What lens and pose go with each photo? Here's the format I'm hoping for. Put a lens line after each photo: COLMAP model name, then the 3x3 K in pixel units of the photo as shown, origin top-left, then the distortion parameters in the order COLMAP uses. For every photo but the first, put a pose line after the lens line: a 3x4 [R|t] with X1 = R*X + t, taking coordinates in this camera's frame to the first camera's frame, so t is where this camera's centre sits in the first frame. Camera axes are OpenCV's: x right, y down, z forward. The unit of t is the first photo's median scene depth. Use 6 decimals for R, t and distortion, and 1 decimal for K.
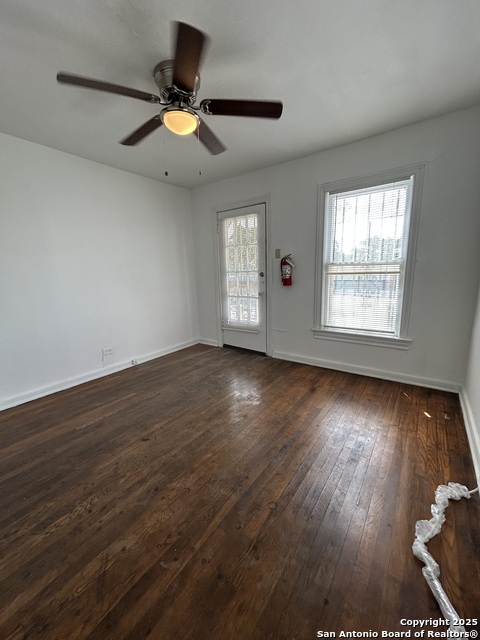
lens RADIAL K [[259.0, 0, 241.0], [0, 259.0, 319.9], [0, 0, 1]] dist [0.001225, 0.000192]
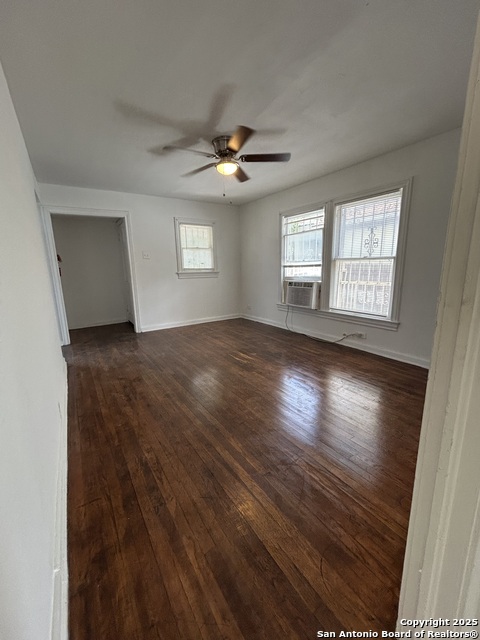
lens RADIAL K [[259.0, 0, 241.0], [0, 259.0, 319.9], [0, 0, 1]] dist [0.001225, 0.000192]
pose [[0.939462, 0.064372, -0.336551, 0.332142], [-0.051287, 0.997547, 0.047637, 0.040102], [0.338792, -0.027493, 0.940460, -0.345831]]
